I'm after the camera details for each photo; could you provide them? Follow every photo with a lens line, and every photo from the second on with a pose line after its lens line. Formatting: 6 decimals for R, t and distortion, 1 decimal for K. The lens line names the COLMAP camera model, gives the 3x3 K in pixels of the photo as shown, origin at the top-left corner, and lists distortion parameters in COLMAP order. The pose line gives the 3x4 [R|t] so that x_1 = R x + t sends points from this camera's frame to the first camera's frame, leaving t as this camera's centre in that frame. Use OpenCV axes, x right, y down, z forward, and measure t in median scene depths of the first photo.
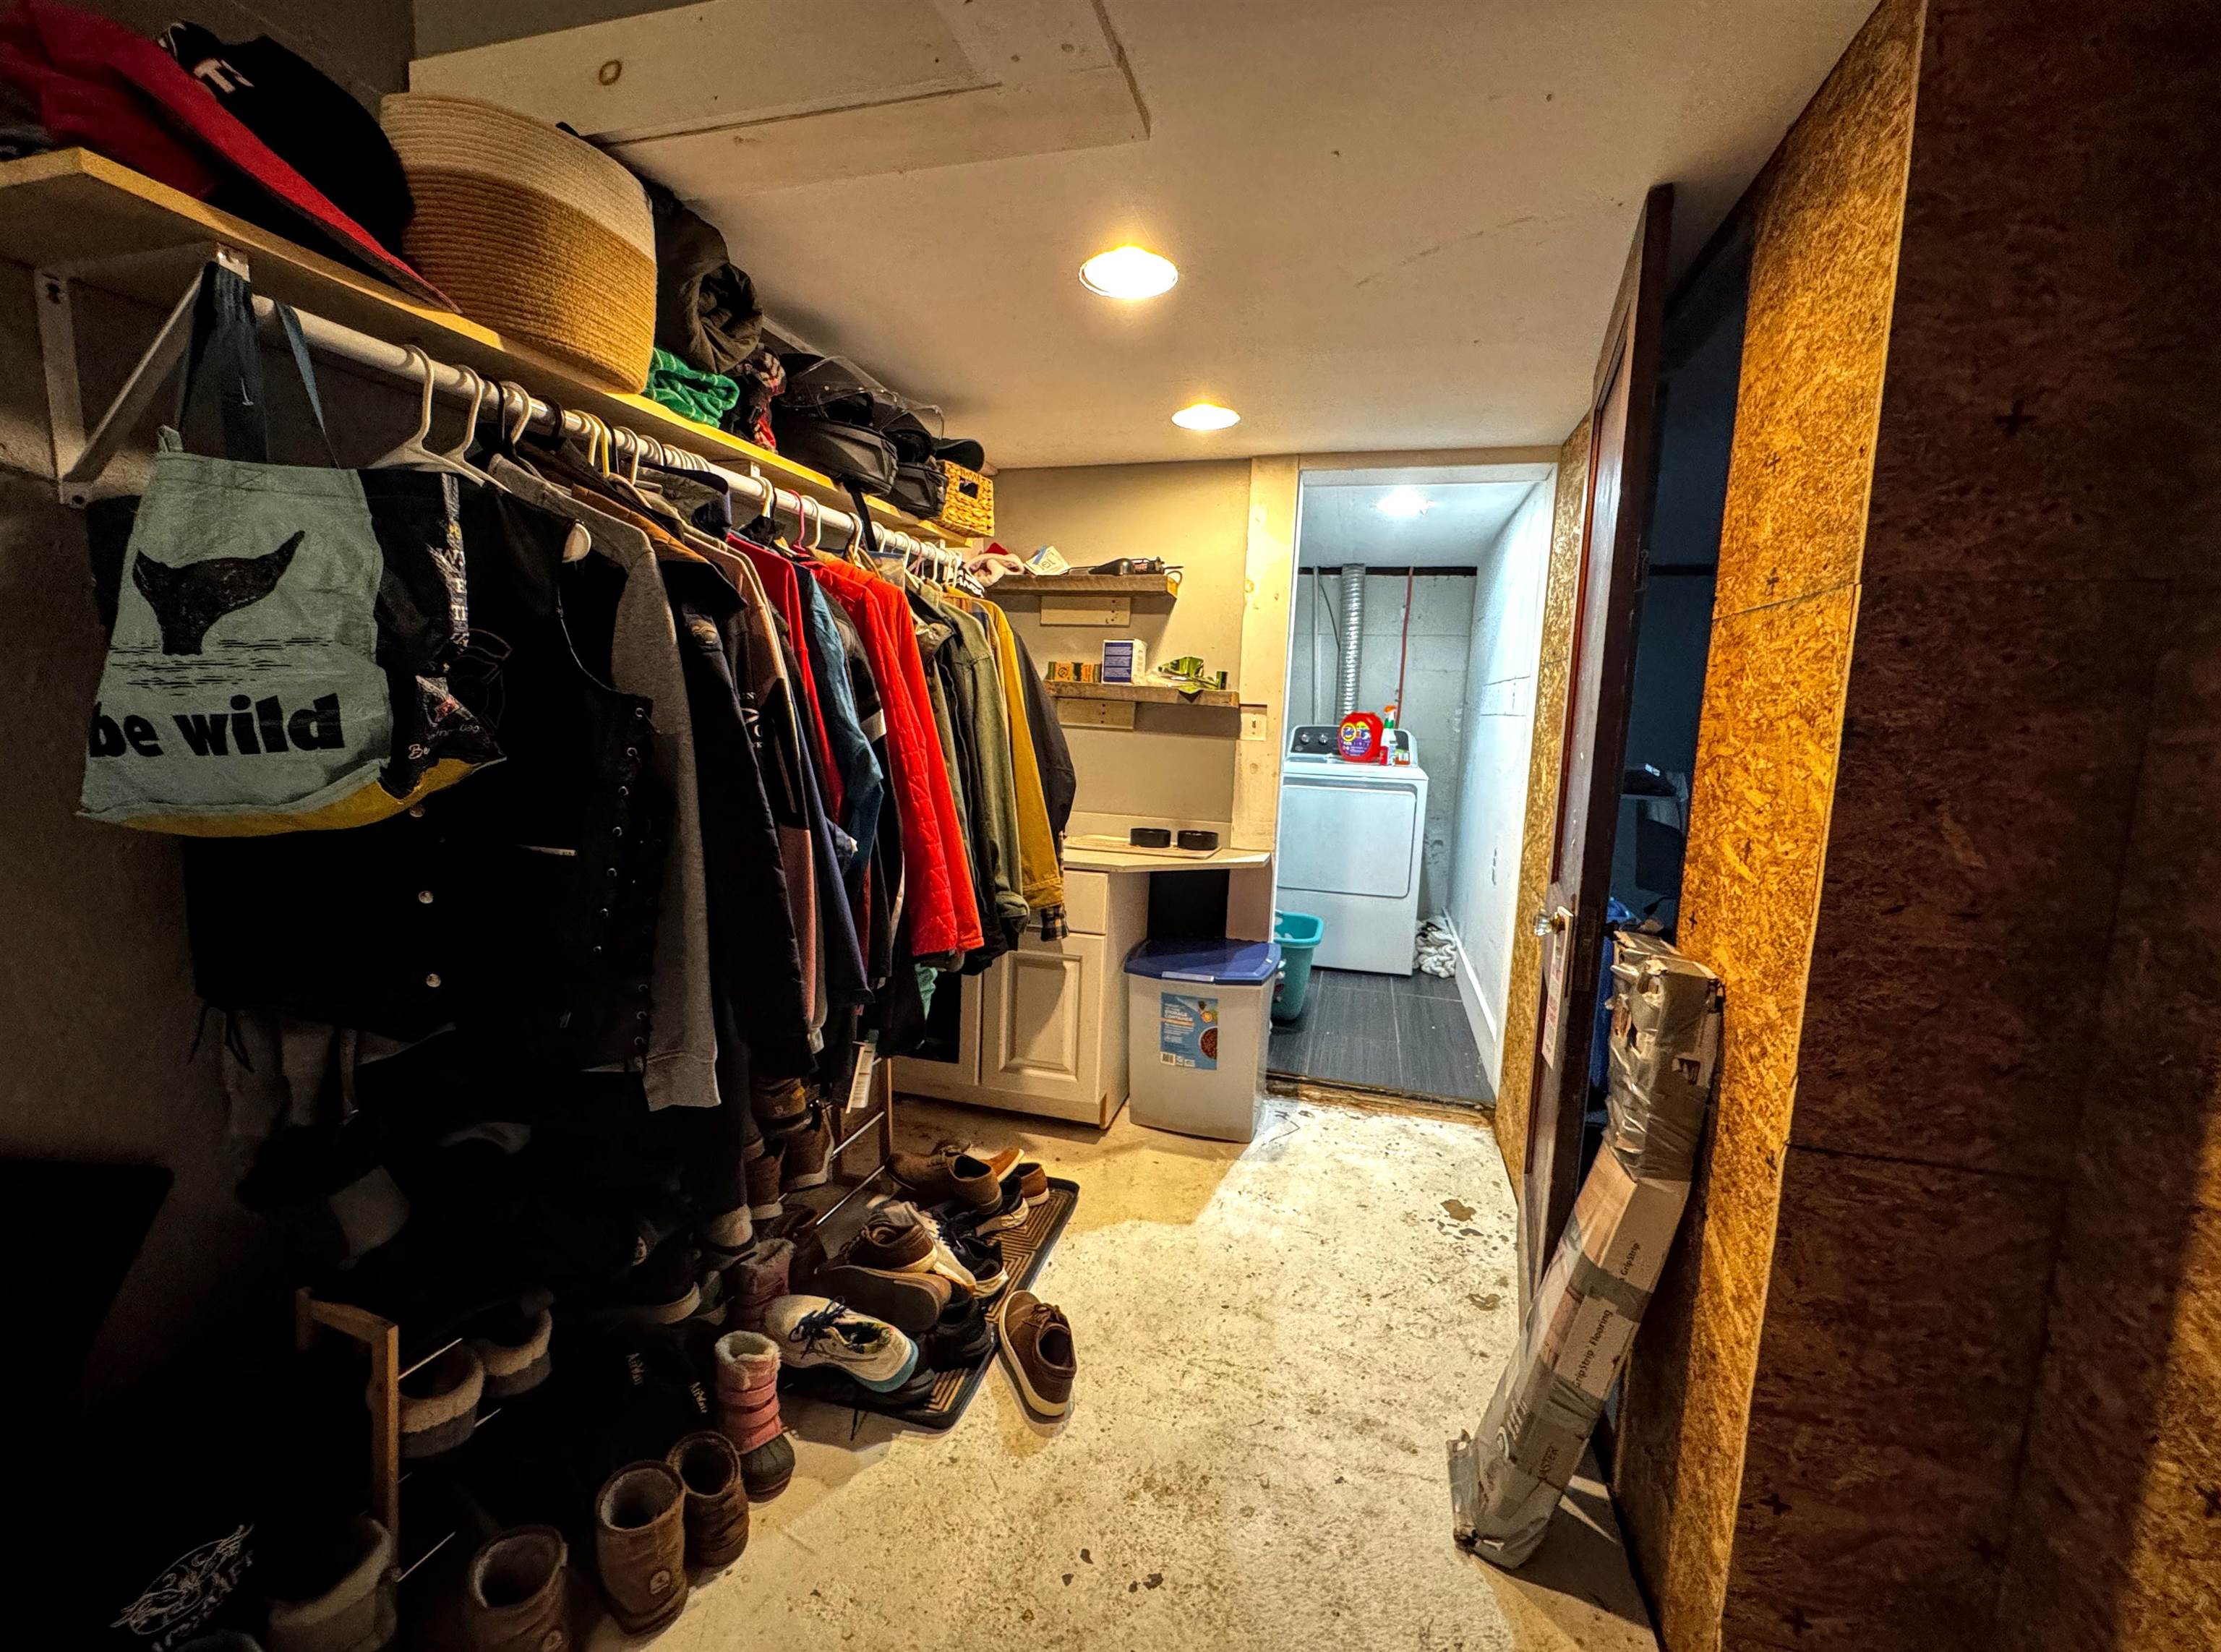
lens RADIAL K [[902.5, 0, 1103.9], [0, 902.5, 829.4], [0, 0, 1]] dist [-0.001663, 0.000008]
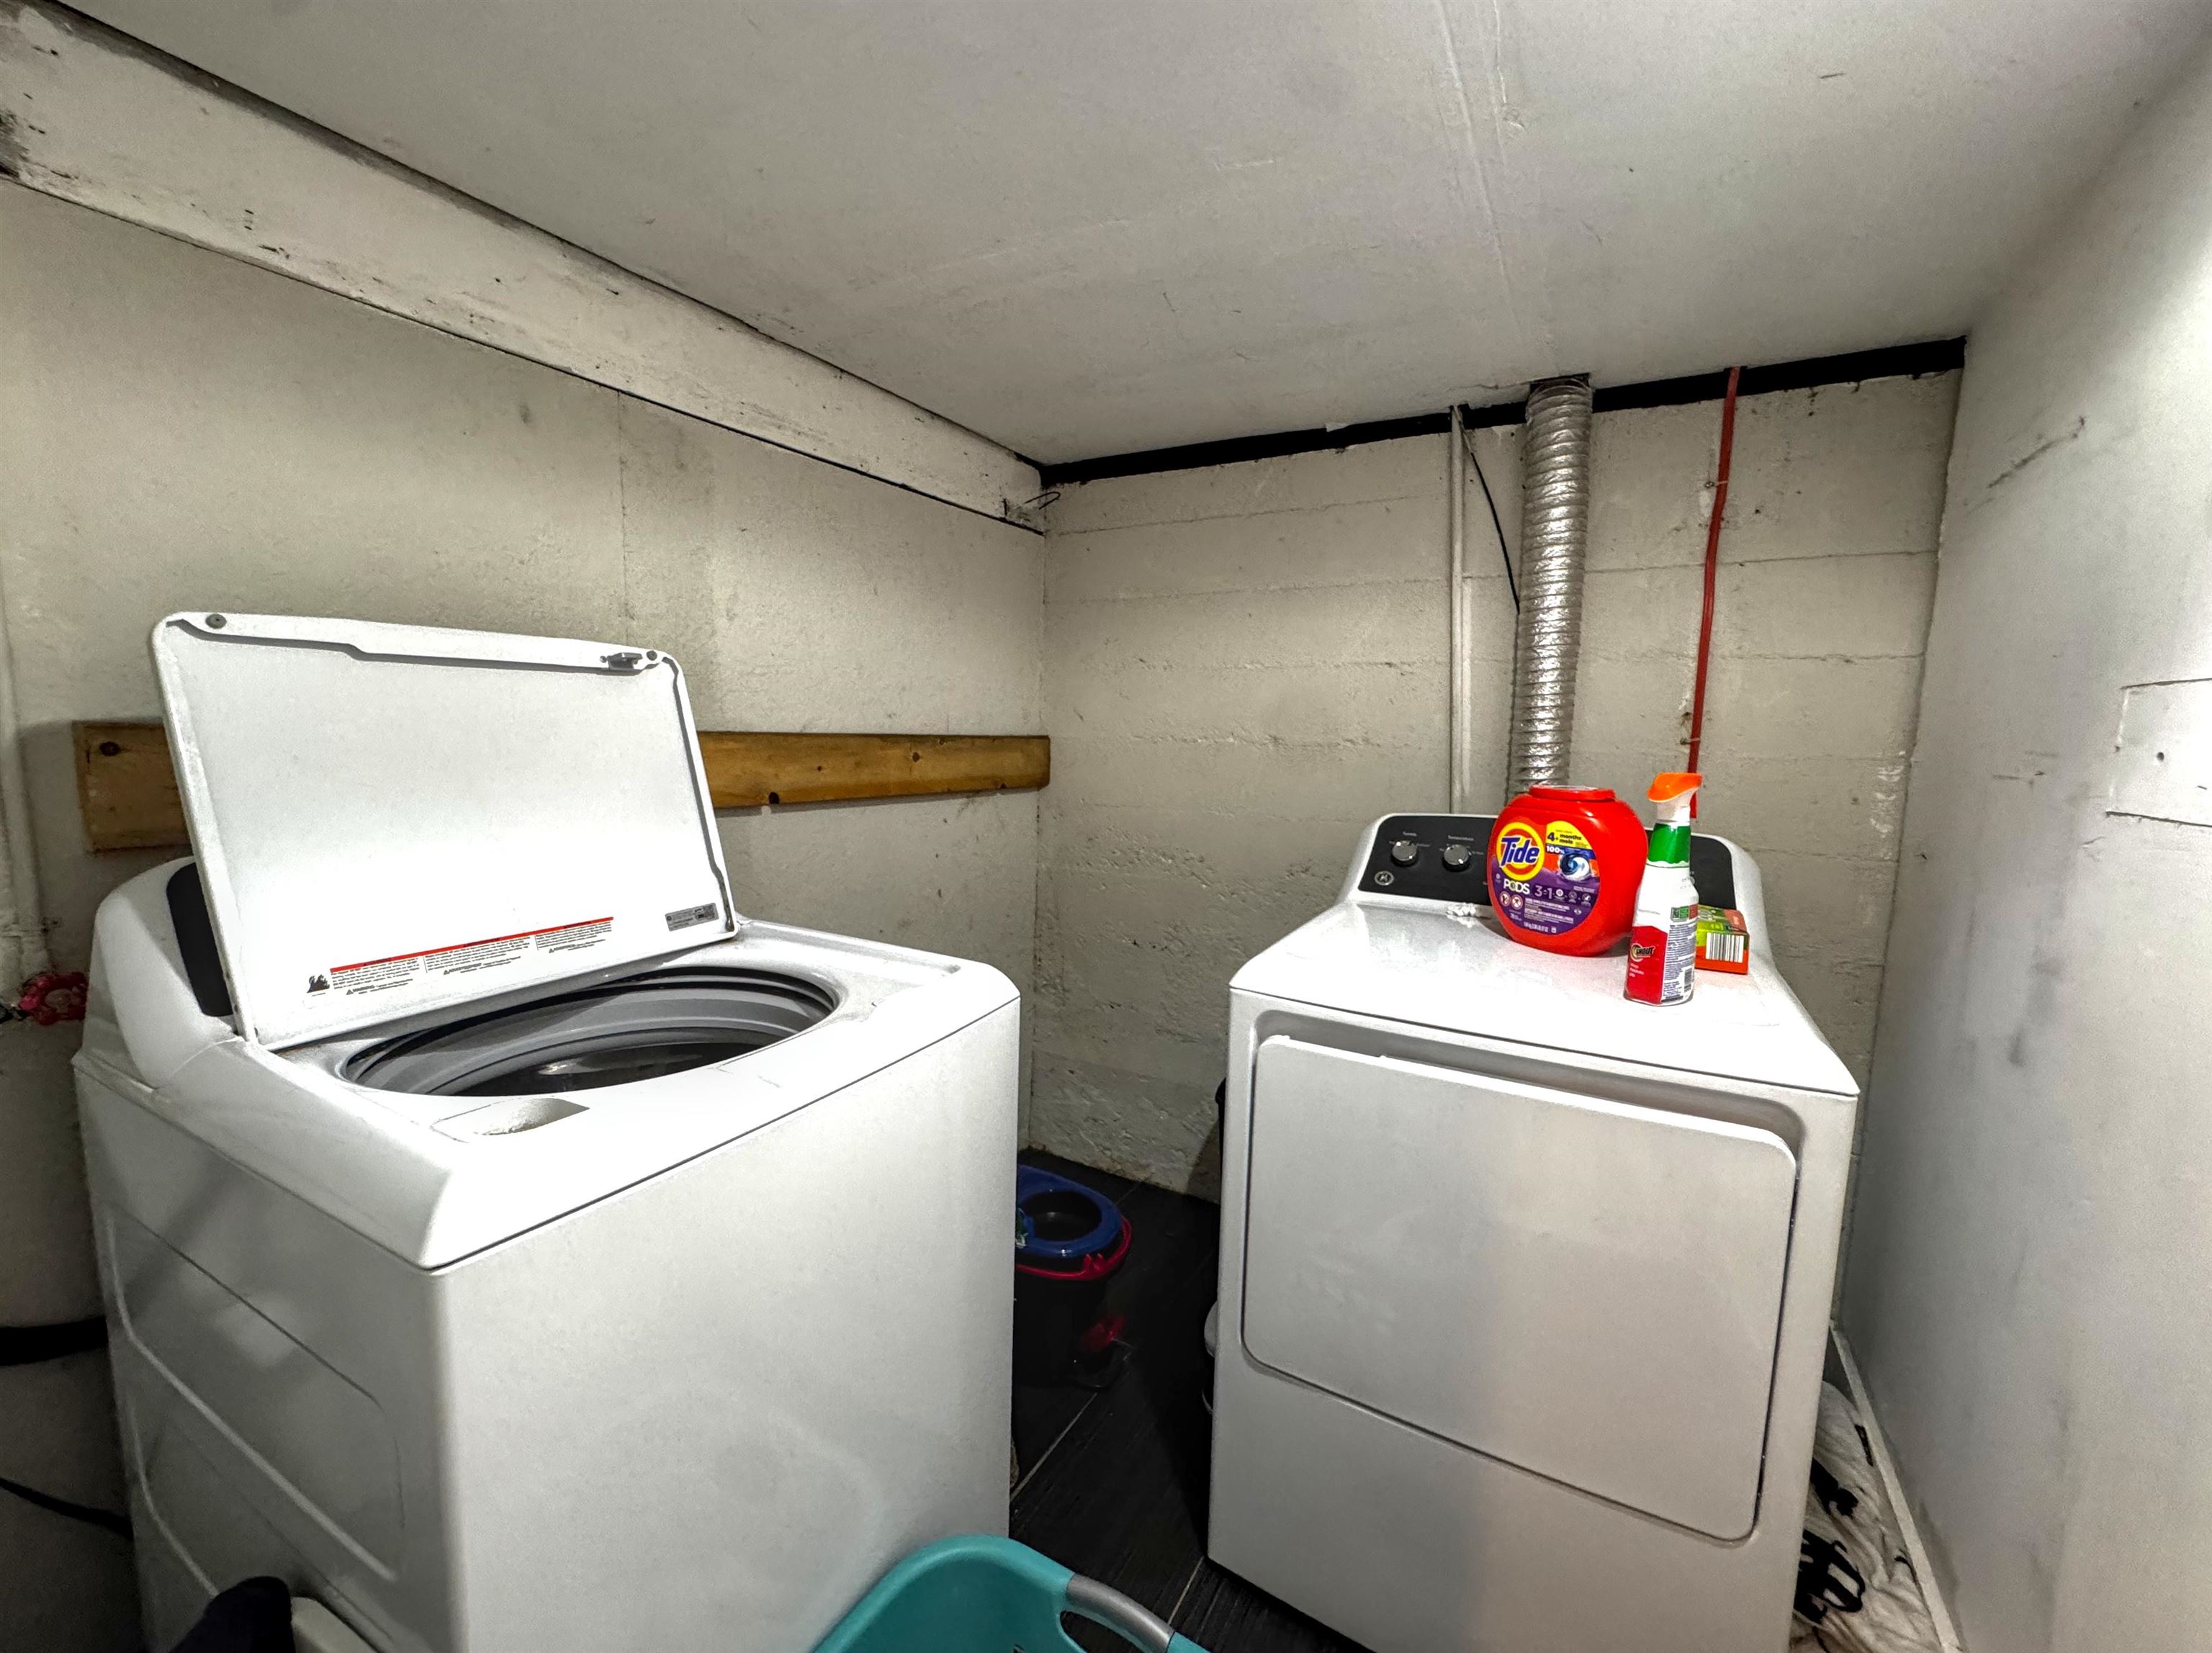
lens RADIAL K [[898.8, 0, 1099.4], [0, 898.8, 829.9], [0, 0, 1]] dist [-0.001663, 0.000008]
pose [[0.970036, 0.014371, -0.242538, 0.185950], [-0.022926, 0.999209, -0.032488, -0.091739], [0.241879, 0.037075, 0.969598, 0.601183]]
